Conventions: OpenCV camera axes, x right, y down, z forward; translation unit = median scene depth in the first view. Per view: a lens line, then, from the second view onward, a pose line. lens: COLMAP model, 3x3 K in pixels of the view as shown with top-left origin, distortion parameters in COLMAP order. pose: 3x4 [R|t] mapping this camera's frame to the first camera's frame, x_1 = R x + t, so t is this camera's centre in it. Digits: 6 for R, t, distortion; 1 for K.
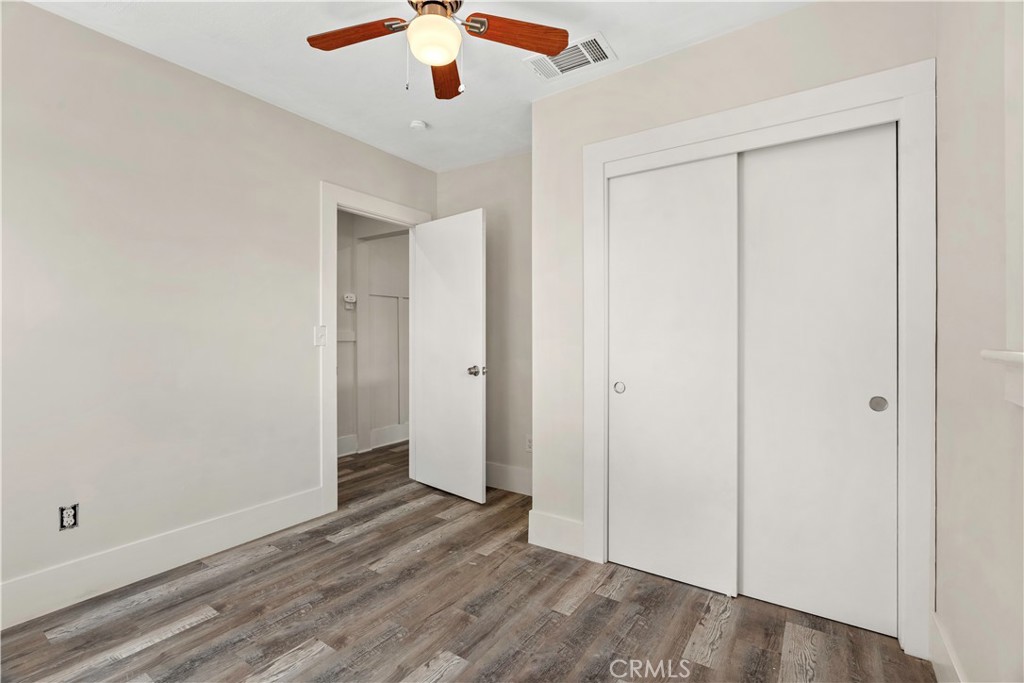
lens RADIAL K [[462.4, 0, 508.1], [0, 462.4, 344.0], [0, 0, 1]] dist [-0.005467, 0.000071]
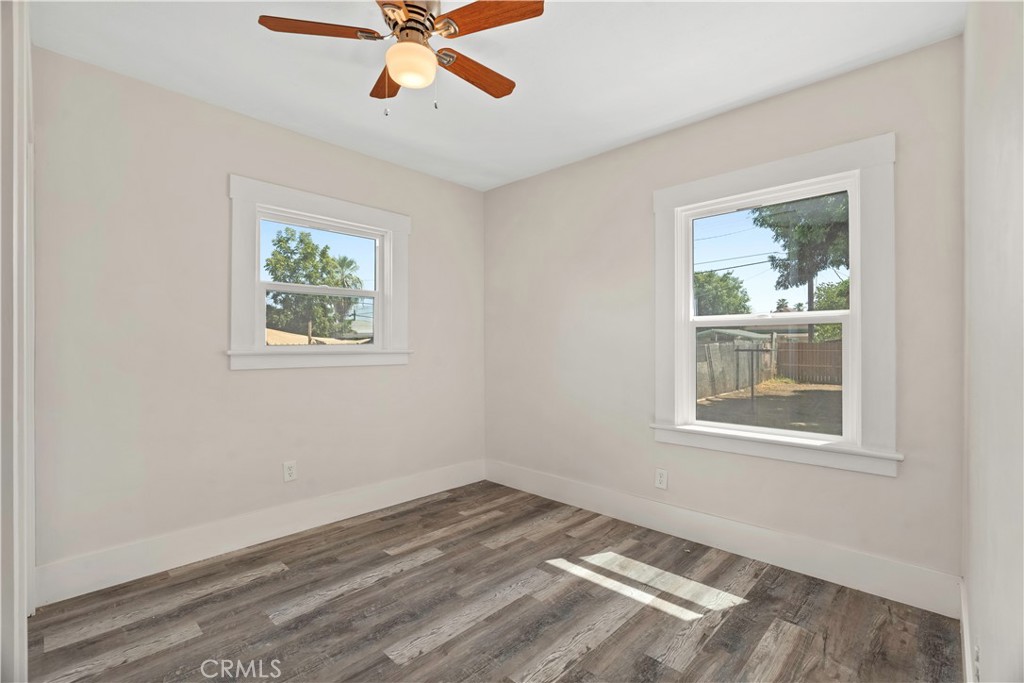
lens RADIAL K [[462.4, 0, 508.1], [0, 462.4, 344.0], [0, 0, 1]] dist [-0.005467, 0.000071]
pose [[-0.986440, 0.001147, 0.164120, -0.532091], [0.002306, 0.999974, 0.006868, -0.033059], [-0.164107, 0.007153, -0.986417, 1.941945]]
